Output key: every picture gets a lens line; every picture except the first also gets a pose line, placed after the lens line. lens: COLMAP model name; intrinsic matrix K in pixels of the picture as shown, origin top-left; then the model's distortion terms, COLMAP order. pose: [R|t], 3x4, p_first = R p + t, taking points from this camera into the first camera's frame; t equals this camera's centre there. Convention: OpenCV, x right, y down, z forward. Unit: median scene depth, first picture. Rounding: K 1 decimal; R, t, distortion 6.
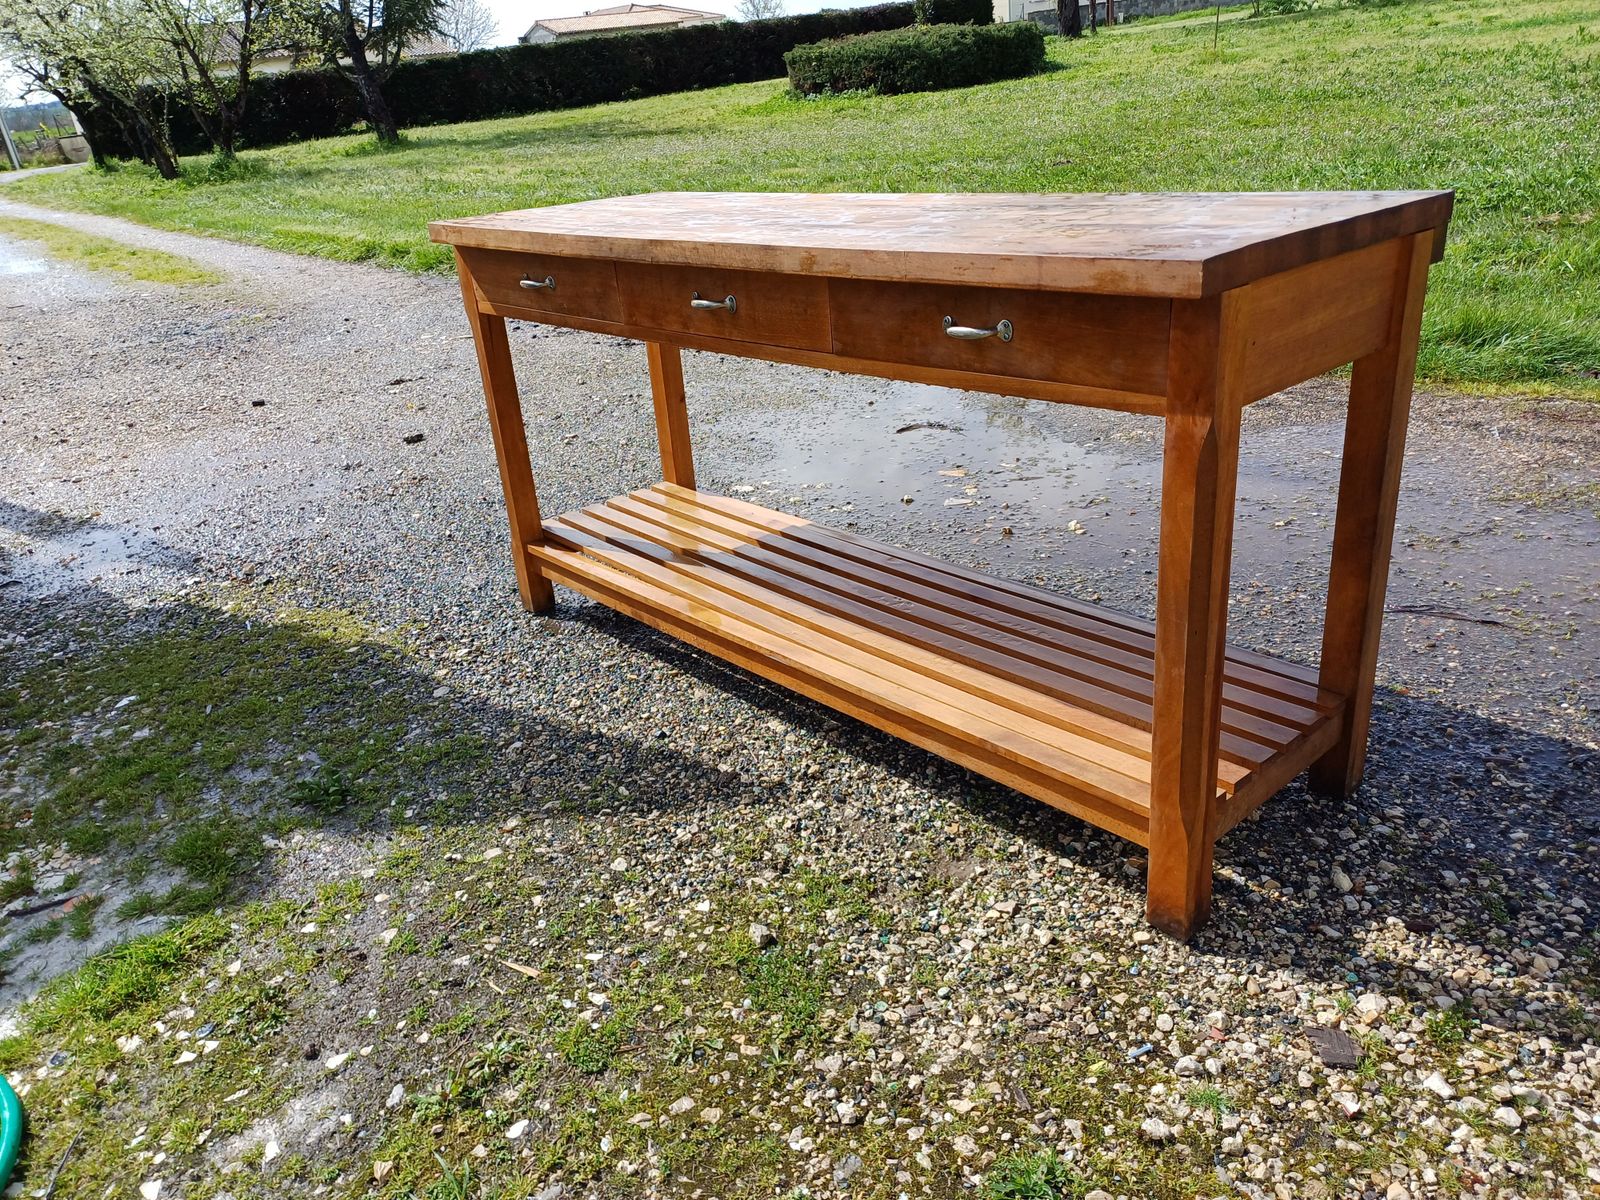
lens RADIAL K [[1173.5, 0, 793.2], [0, 1173.5, 610.0], [0, 0, 1]] dist [0.057787, -0.046438]
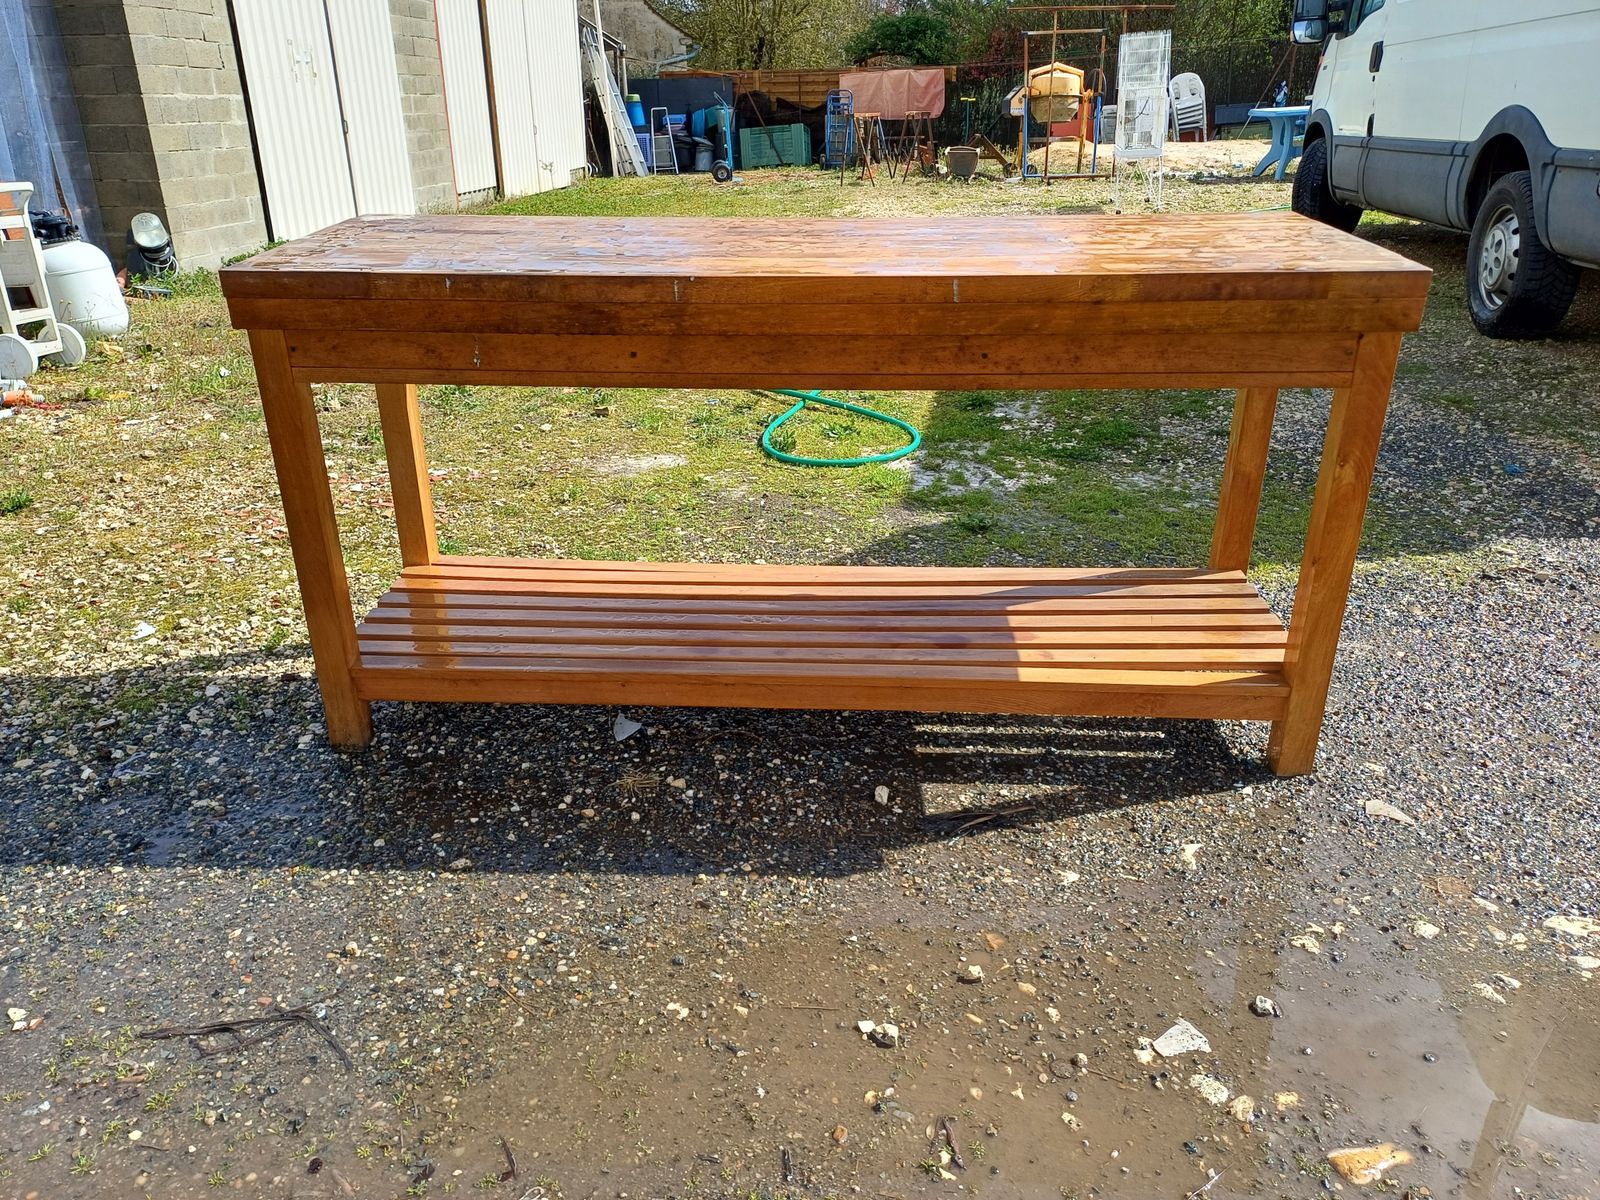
lens RADIAL K [[1173.5, 0, 778.3], [0, 1173.5, 586.2], [0, 0, 1]] dist [0.057787, -0.046438]
pose [[-0.707225, 0.375310, -0.599145, 0.736736], [-0.222201, 0.686521, 0.692326, -0.798335], [0.671163, 0.622761, -0.402131, 1.521591]]
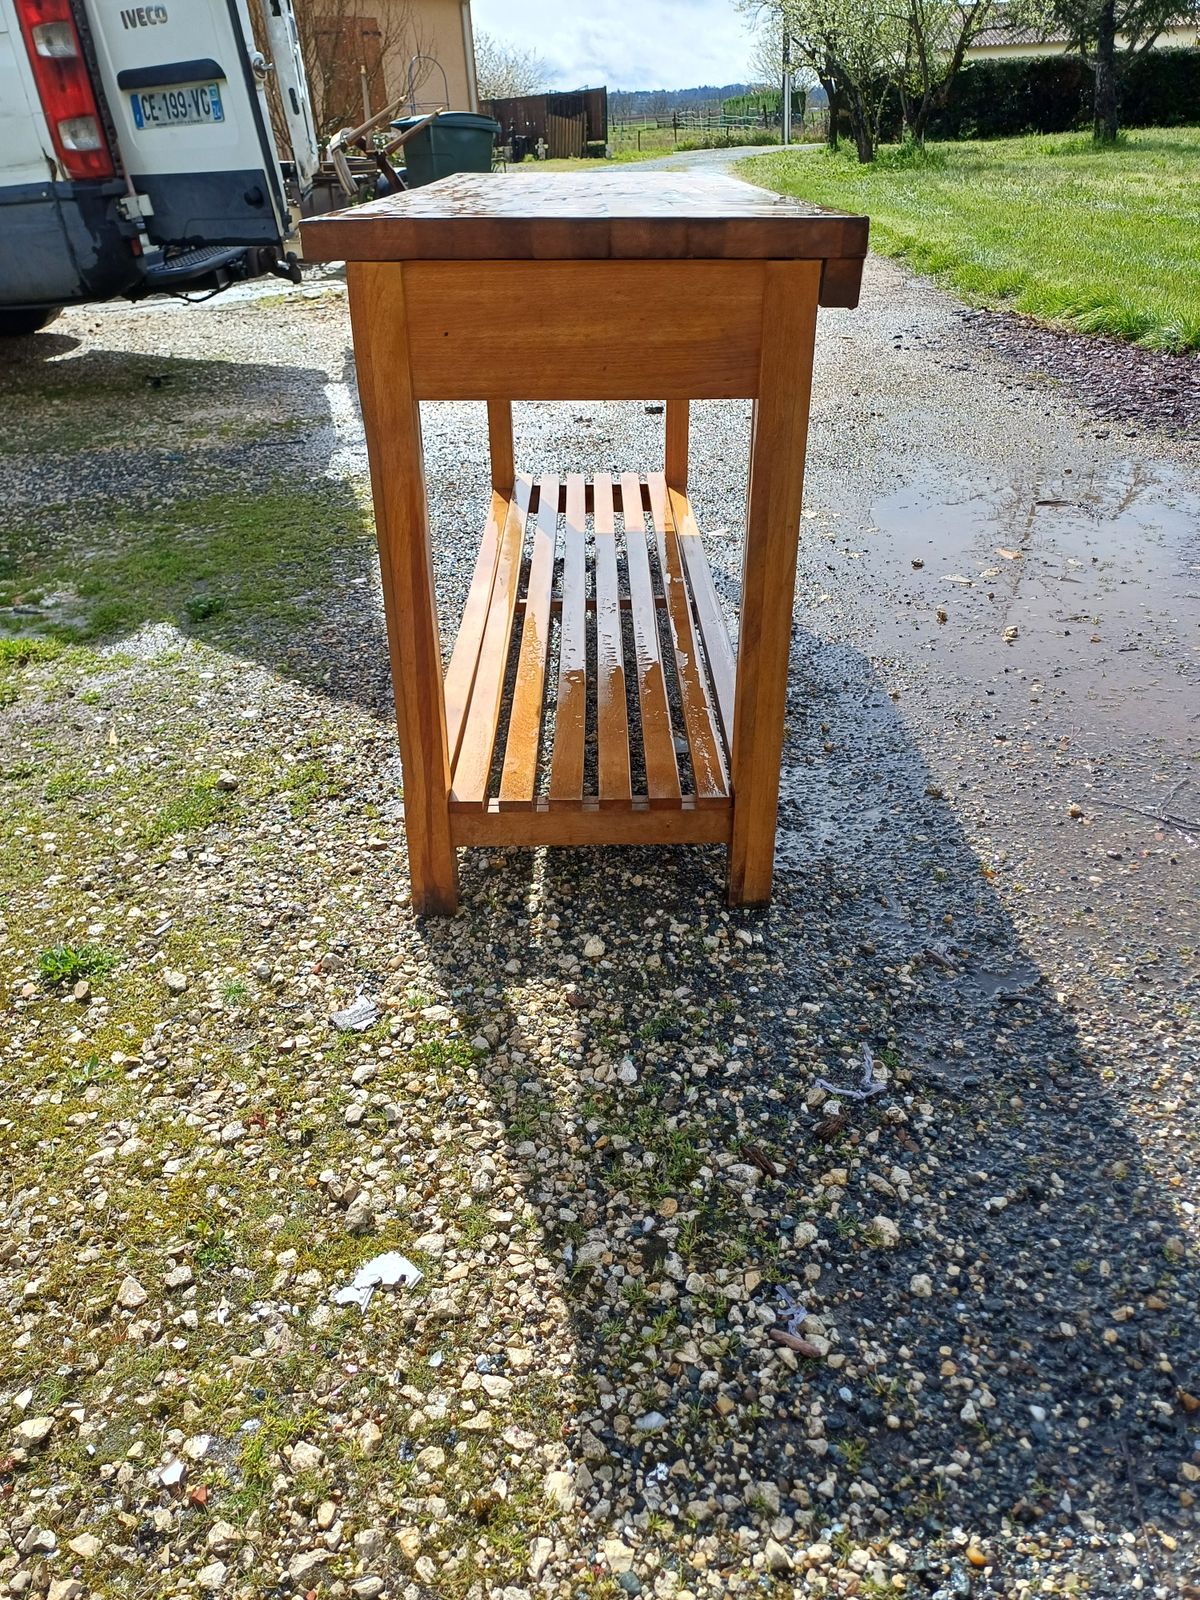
lens RADIAL K [[1173.5, 0, 614.5], [0, 1173.5, 830.1], [0, 0, 1]] dist [0.057787, -0.046438]
pose [[0.758422, 0.390175, -0.522073, 0.761920], [-0.309551, 0.920542, 0.238285, -0.077625], [0.573563, -0.019112, 0.818938, 0.178633]]
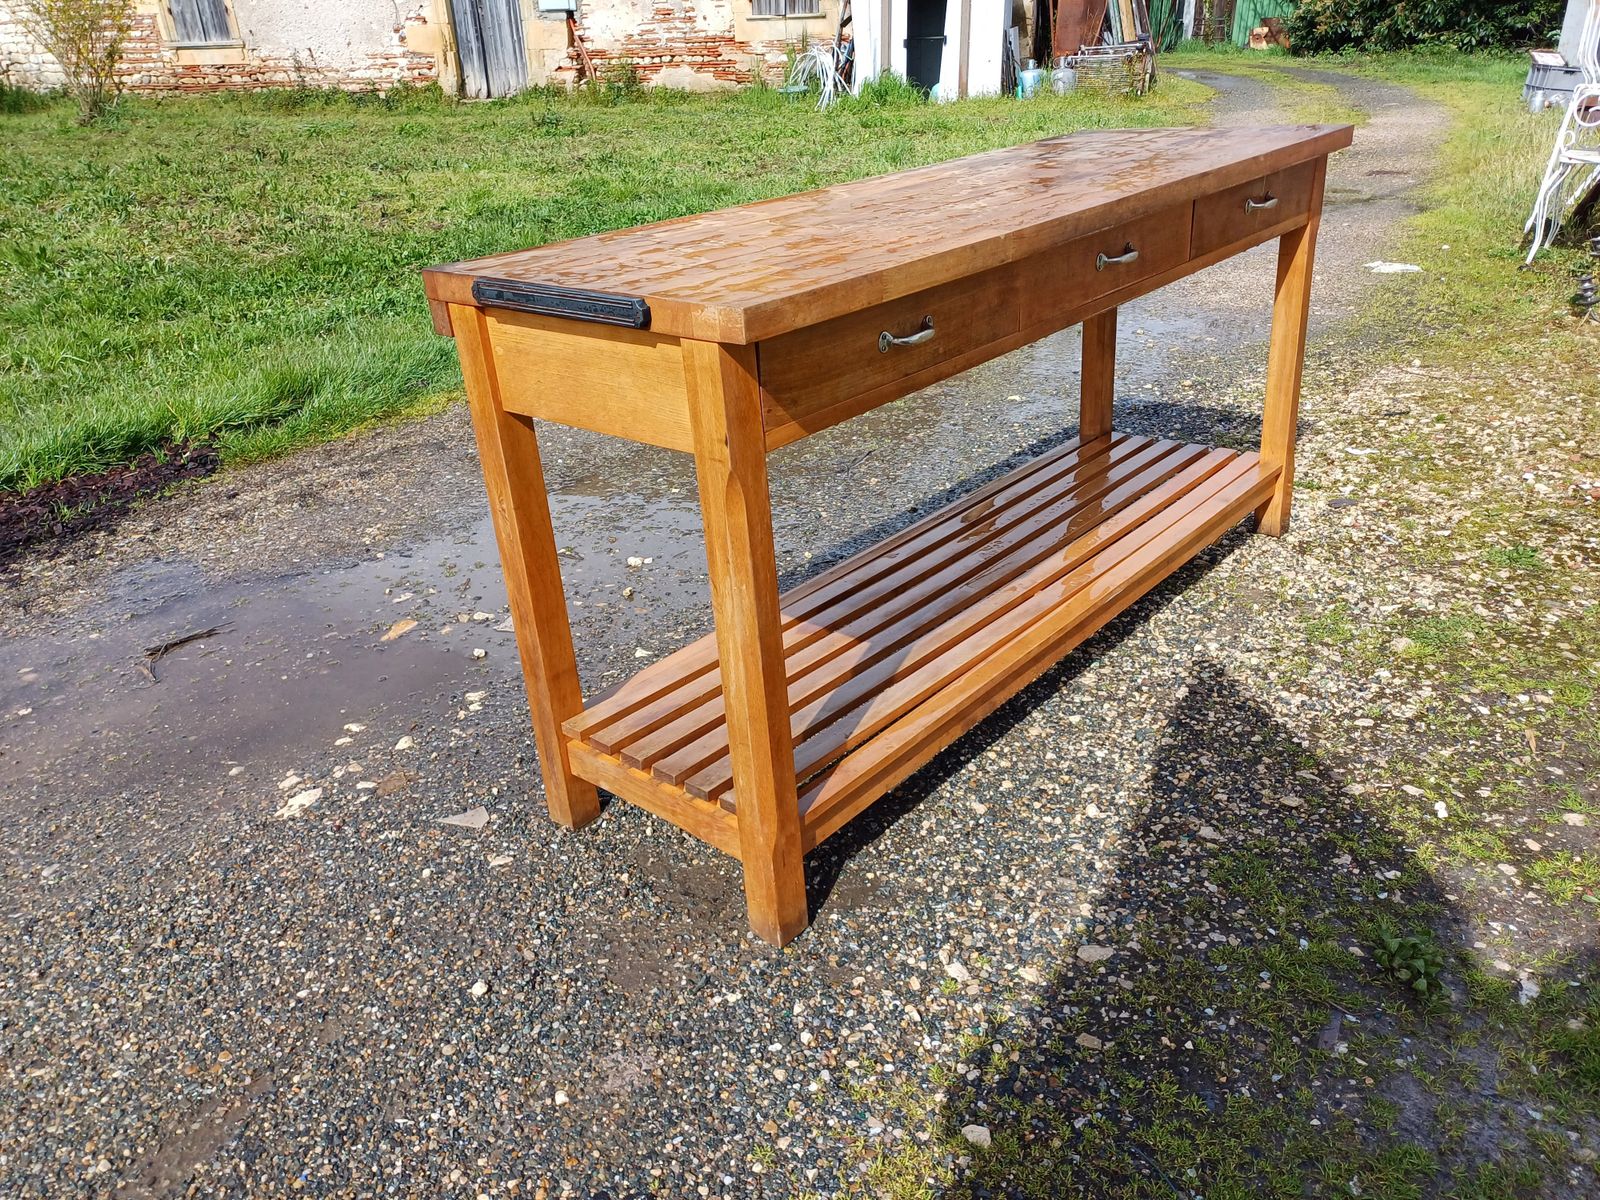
lens RADIAL K [[1173.5, 0, 810.4], [0, 1173.5, 581.5], [0, 0, 1]] dist [0.057787, -0.046438]
pose [[-0.115846, -0.333910, 0.935459, -0.972259], [0.470724, 0.810865, 0.347731, -0.465803], [-0.874642, 0.480626, 0.063244, 1.189867]]
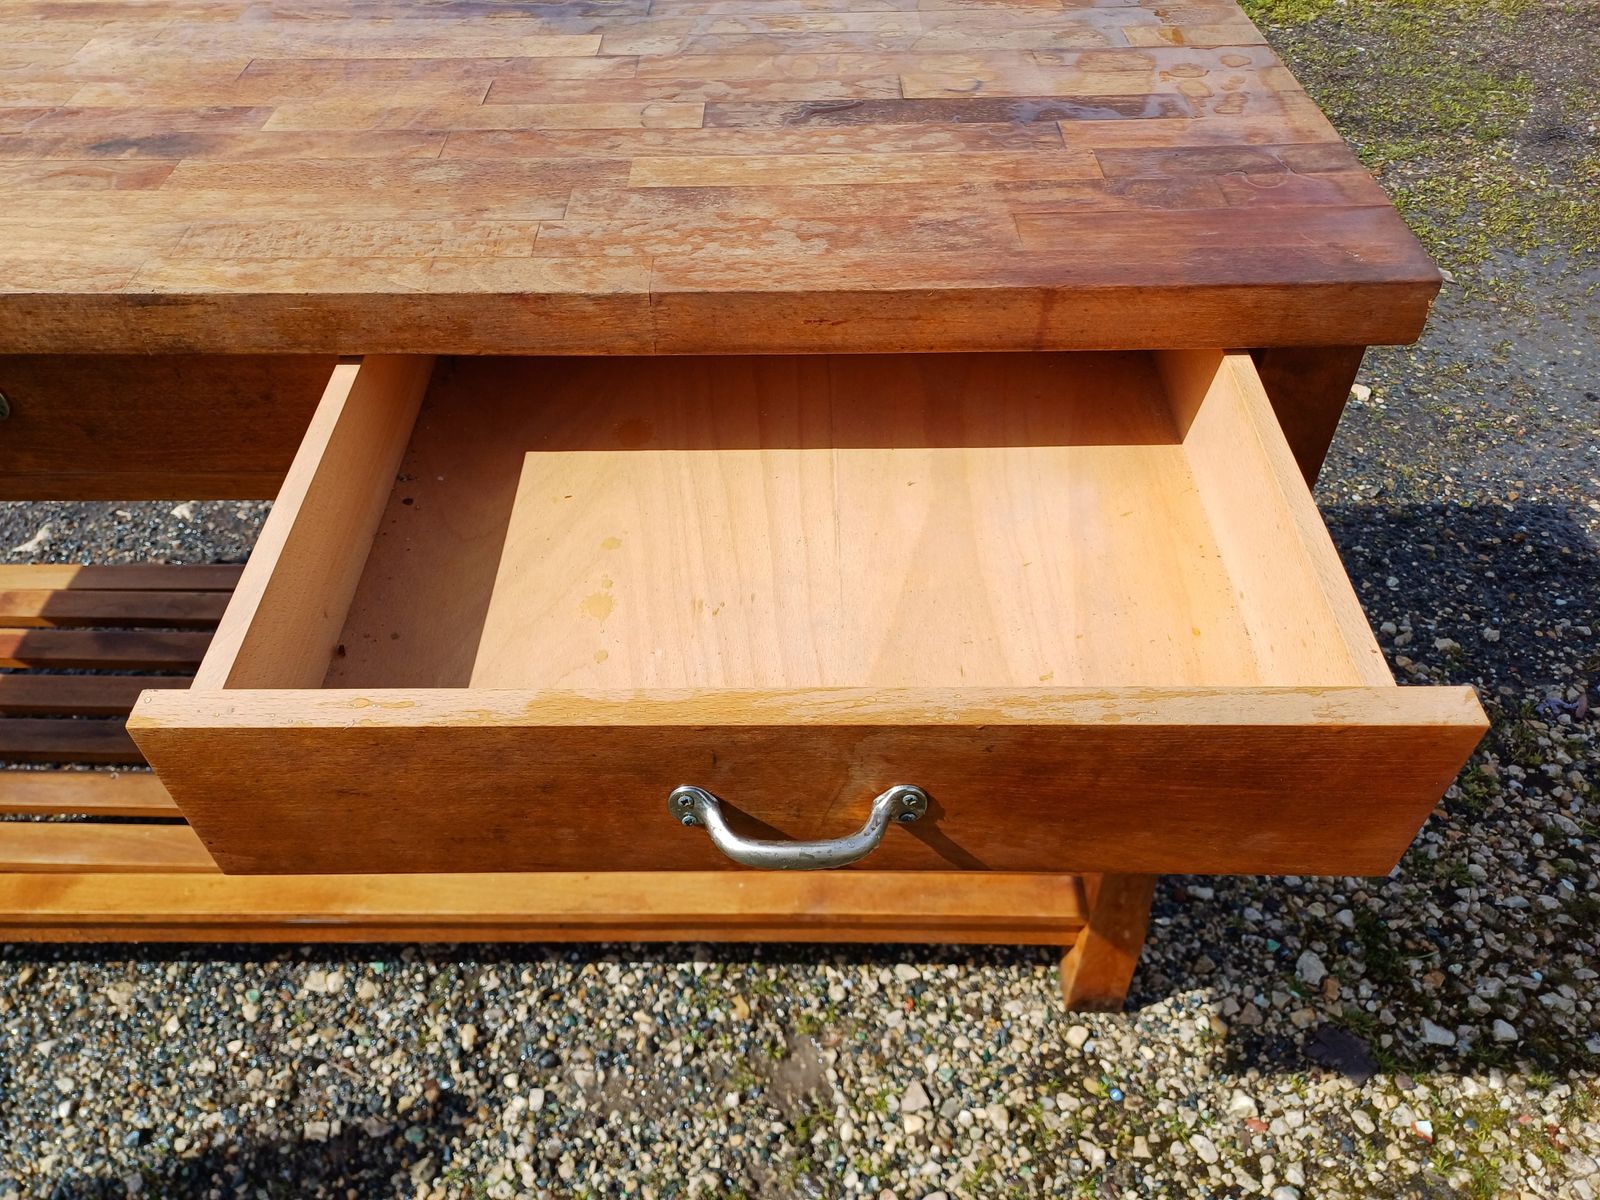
lens RADIAL K [[1173.5, 0, 772.4], [0, 1173.5, 617.2], [0, 0, 1]] dist [0.057787, -0.046438]
pose [[0.676944, -0.470064, 0.566380, -0.121967], [0.261644, 0.872924, 0.411759, -0.265663], [-0.687960, -0.130548, 0.713910, 0.477682]]
